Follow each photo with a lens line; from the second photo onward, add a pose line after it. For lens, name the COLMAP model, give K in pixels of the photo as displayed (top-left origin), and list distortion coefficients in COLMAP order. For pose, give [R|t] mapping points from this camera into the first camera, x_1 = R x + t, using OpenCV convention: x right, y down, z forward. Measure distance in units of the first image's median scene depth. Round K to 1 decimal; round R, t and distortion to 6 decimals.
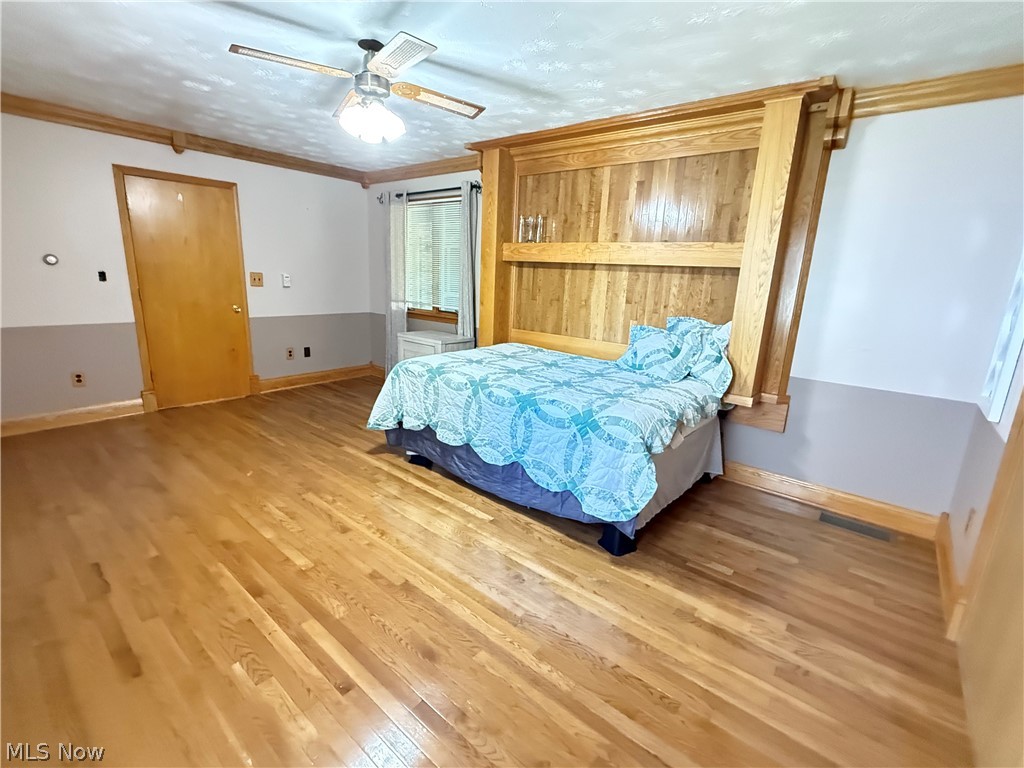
lens RADIAL K [[472.2, 0, 512.0], [0, 472.2, 384.0], [0, 0, 1]] dist [0.000202, -0.000258]
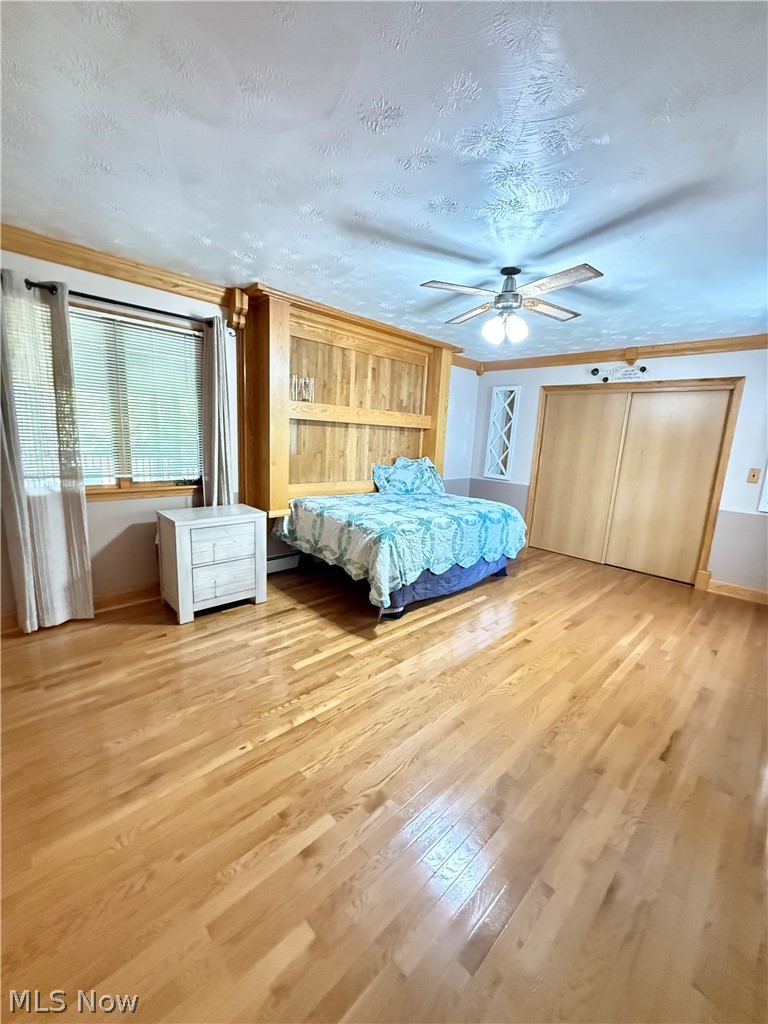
lens RADIAL K [[410.1, 0, 384.0], [0, 410.1, 512.0], [0, 0, 1]] dist [0.000593, -0.000283]
pose [[0.100816, -0.223169, 0.969552, -0.978634], [0.186862, 0.961422, 0.201867, -0.233934], [-0.977199, 0.160821, 0.138628, 0.807723]]
